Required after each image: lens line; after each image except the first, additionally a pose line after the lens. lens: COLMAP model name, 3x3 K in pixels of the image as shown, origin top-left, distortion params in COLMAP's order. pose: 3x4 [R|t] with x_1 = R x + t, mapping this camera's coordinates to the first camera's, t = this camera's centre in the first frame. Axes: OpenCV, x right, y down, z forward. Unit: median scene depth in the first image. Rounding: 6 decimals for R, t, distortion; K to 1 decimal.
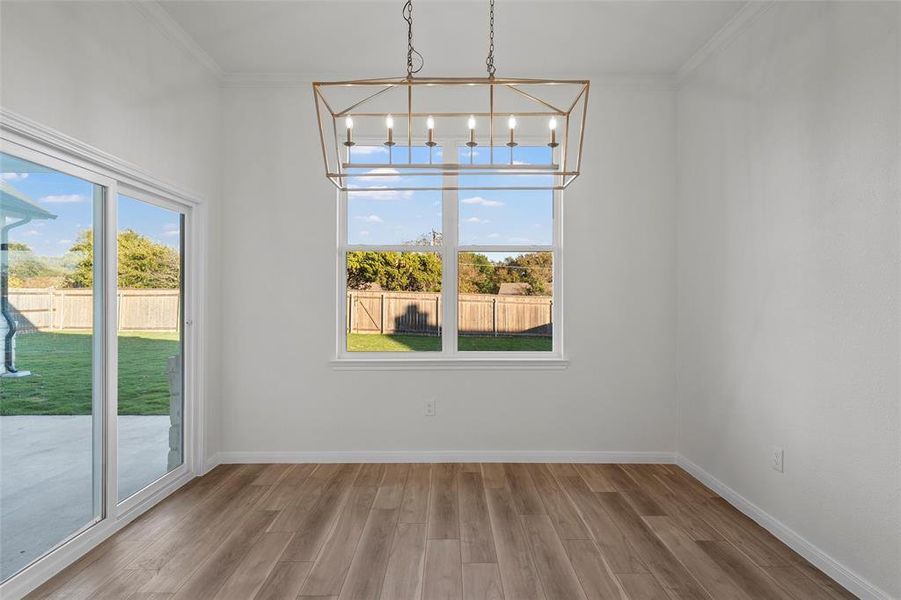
lens RADIAL K [[480.3, 0, 450.5], [0, 480.3, 300.0], [0, 0, 1]] dist [0.003979, 0.000601]
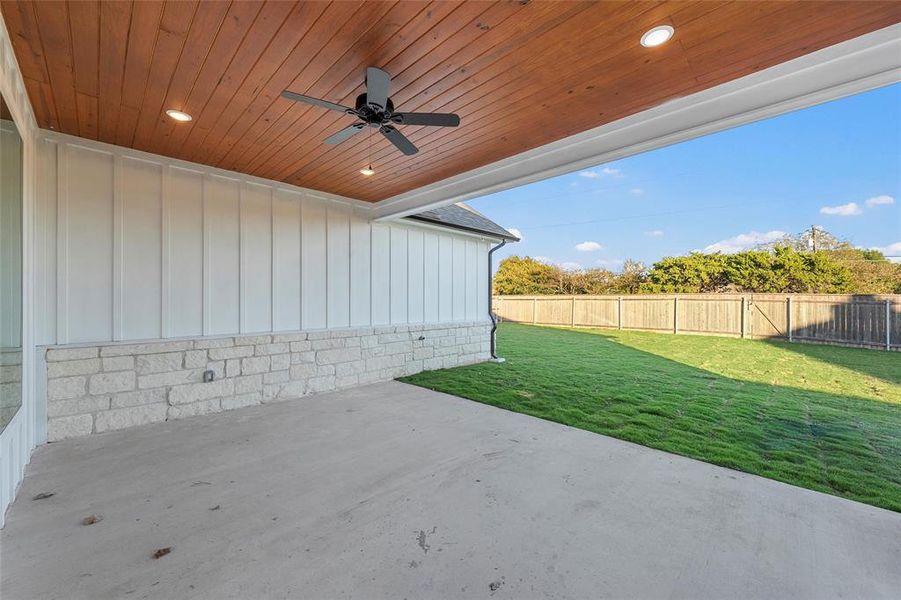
lens RADIAL K [[354.0, 0, 454.6], [0, 354.0, 303.6], [0, 0, 1]] dist [0.001566, 0.000064]
pose [[0.713163, 0.004109, -0.700986, -0.118239], [-0.001065, 0.999988, 0.004779, -0.002659], [0.700998, -0.002661, 0.713159, 0.086844]]
